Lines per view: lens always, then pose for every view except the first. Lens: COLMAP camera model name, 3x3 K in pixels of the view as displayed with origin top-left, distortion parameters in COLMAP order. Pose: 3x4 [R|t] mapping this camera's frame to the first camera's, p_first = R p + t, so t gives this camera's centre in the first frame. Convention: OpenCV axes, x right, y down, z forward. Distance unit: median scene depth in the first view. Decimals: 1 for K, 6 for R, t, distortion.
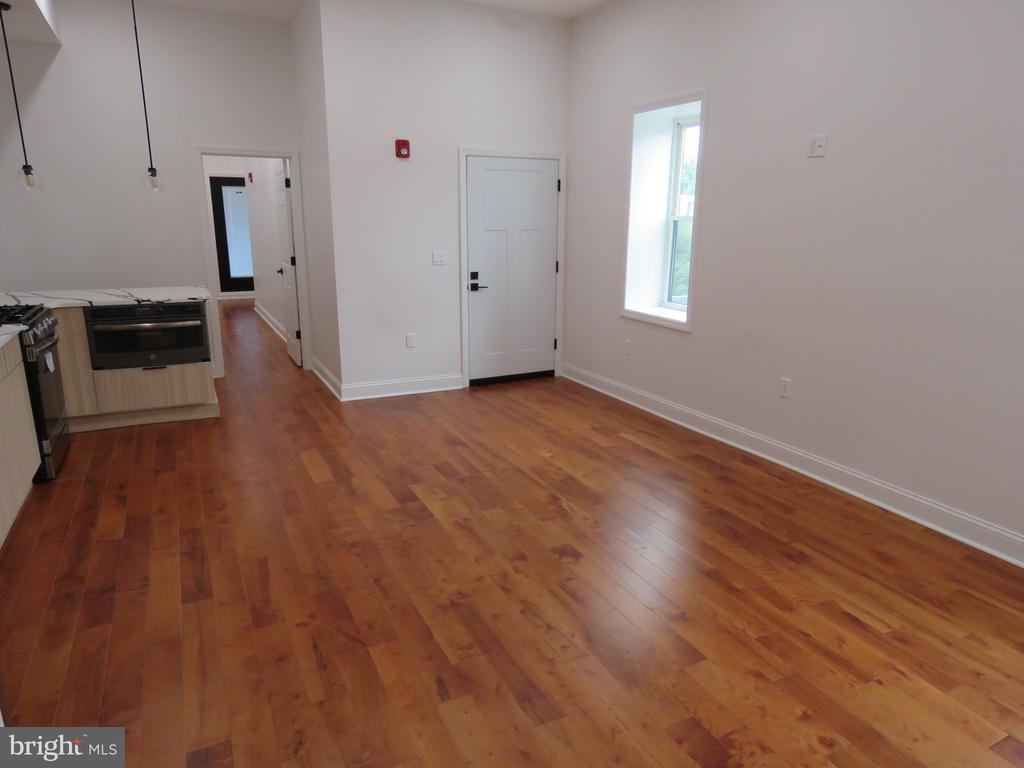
lens RADIAL K [[645.1, 0, 512.0], [0, 645.1, 384.0], [0, 0, 1]] dist [-0.016195, 0.014866]
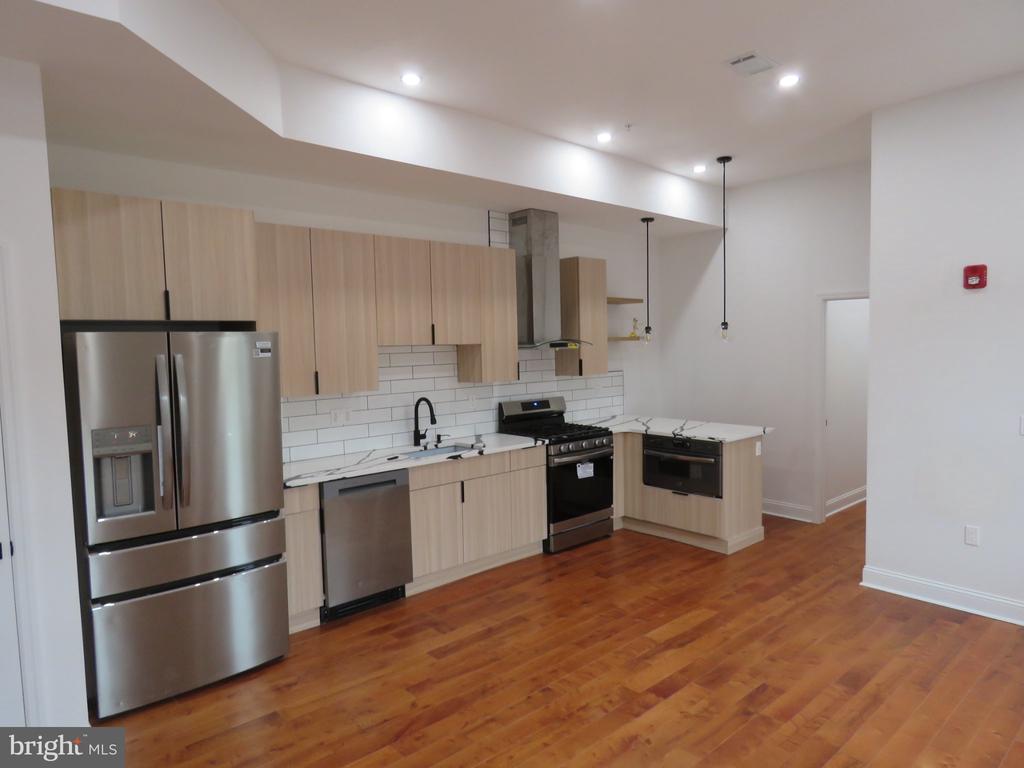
lens RADIAL K [[645.1, 0, 512.0], [0, 645.1, 384.0], [0, 0, 1]] dist [-0.016195, 0.014866]
pose [[0.276032, 0.040704, -0.960286, 0.484820], [-0.223803, 0.974362, -0.023031, -0.130188], [0.934729, 0.221272, 0.278065, 0.386618]]
